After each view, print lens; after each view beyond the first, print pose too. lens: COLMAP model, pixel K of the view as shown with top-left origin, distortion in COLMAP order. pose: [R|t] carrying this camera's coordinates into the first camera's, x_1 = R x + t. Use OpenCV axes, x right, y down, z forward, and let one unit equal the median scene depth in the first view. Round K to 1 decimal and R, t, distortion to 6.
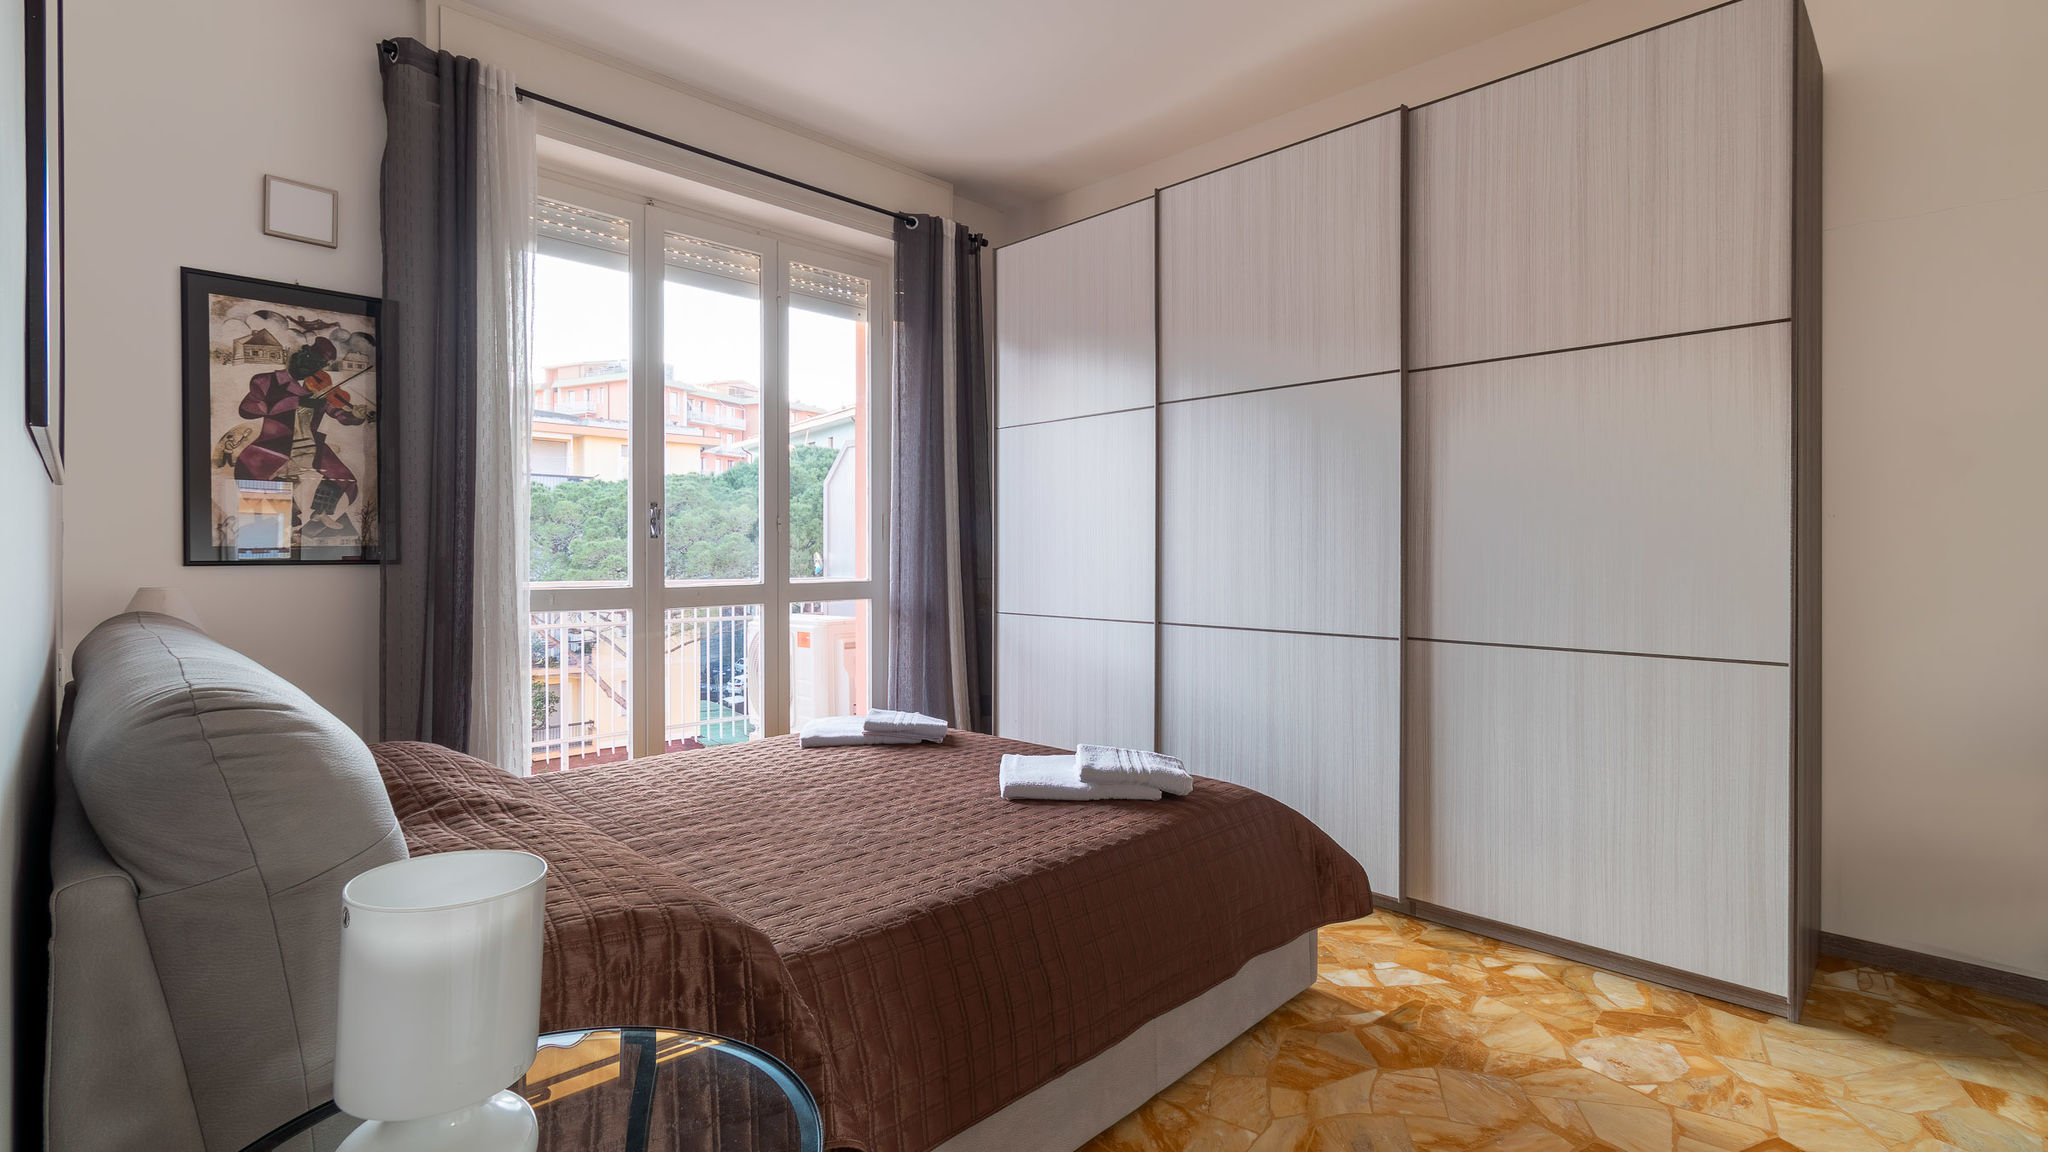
lens RADIAL K [[960.0, 0, 1054.4], [0, 960.0, 563.5], [0, 0, 1]] dist [-0.002335, -0.000691]
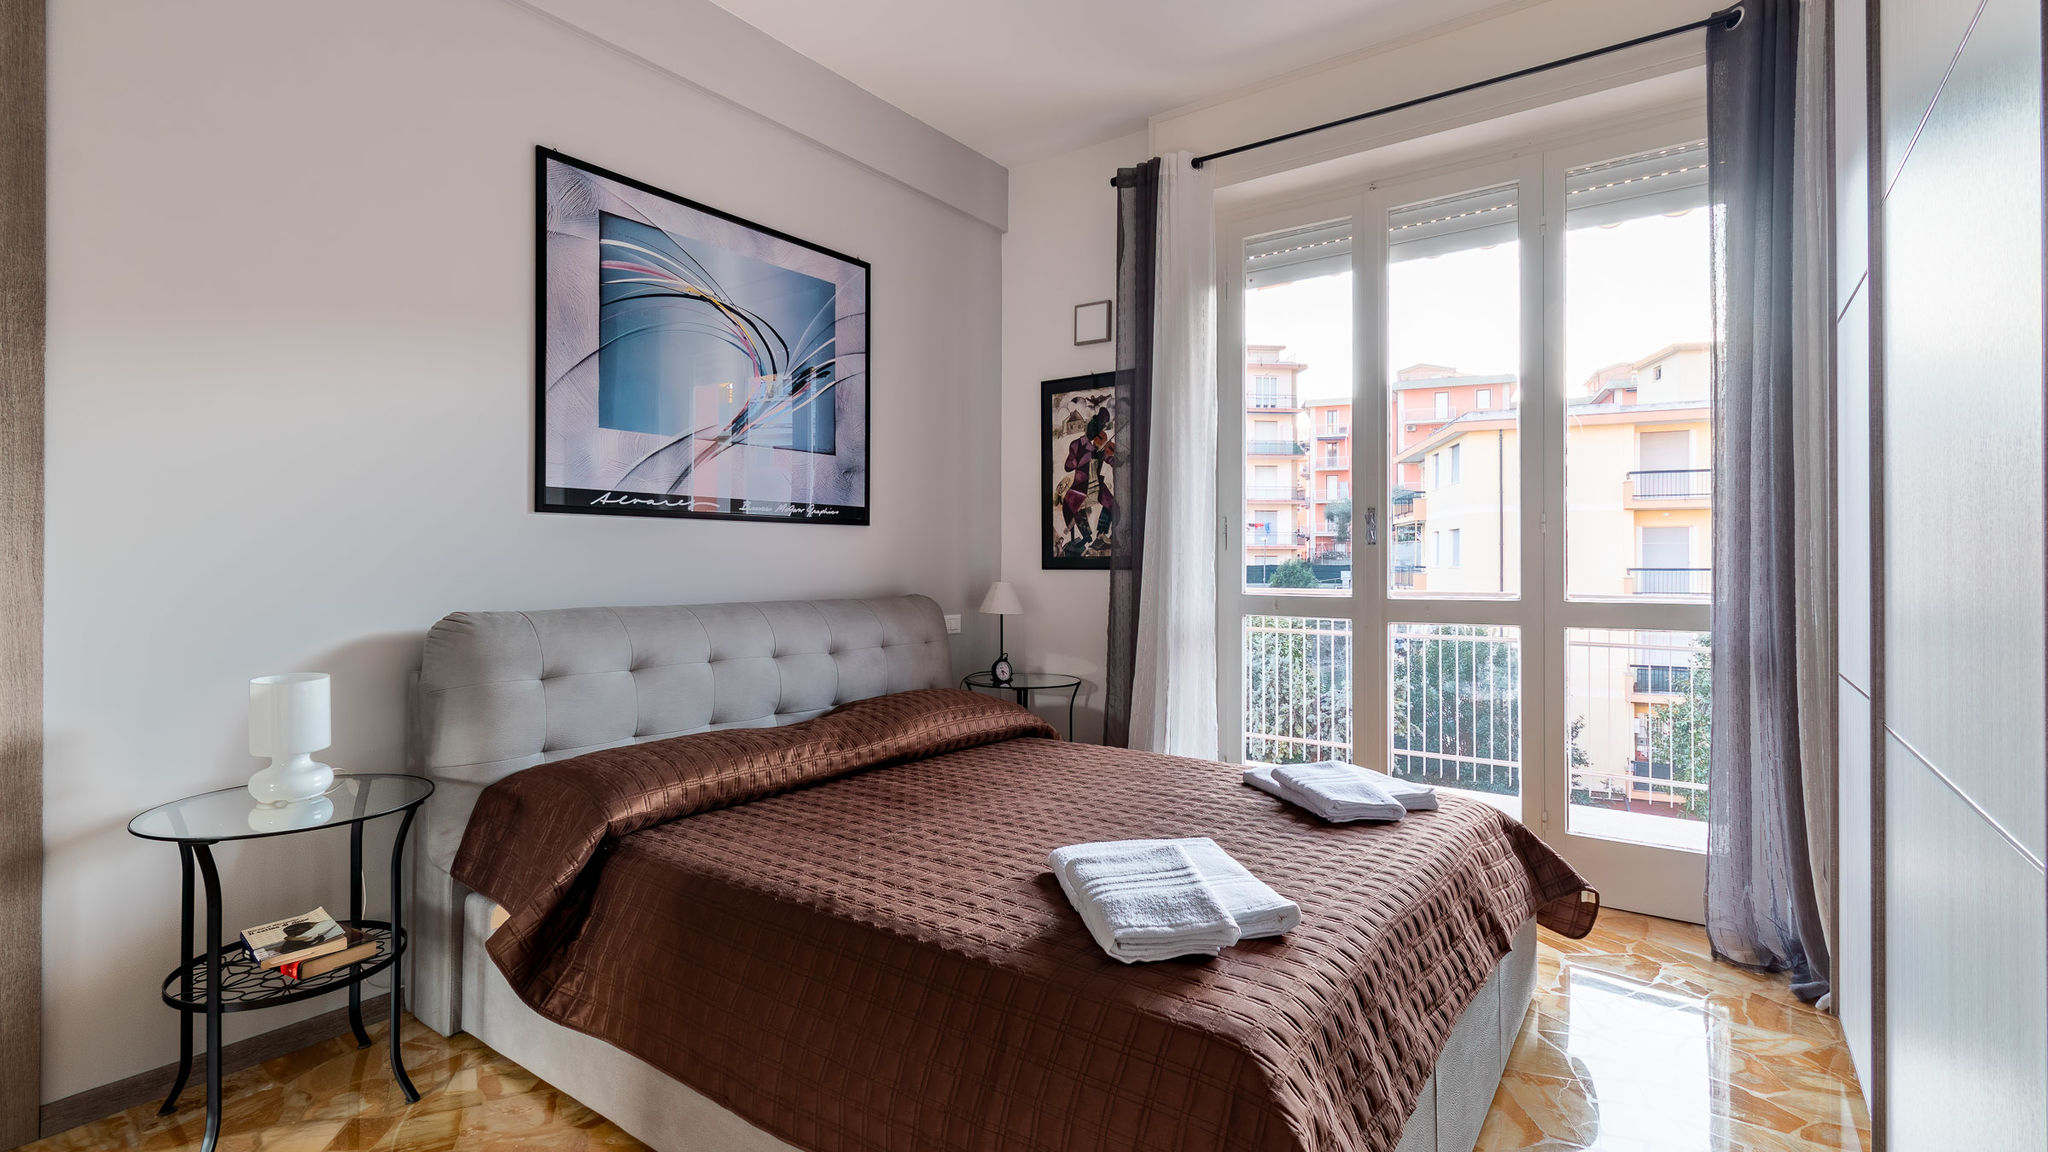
lens RADIAL K [[960.0, 0, 1054.4], [0, 960.0, 563.5], [0, 0, 1]] dist [-0.002335, -0.000691]
pose [[0.122692, -0.003136, -0.992440, 0.628962], [-0.010524, 0.999935, -0.004461, -0.000661], [0.992389, 0.010992, 0.122651, 0.771930]]
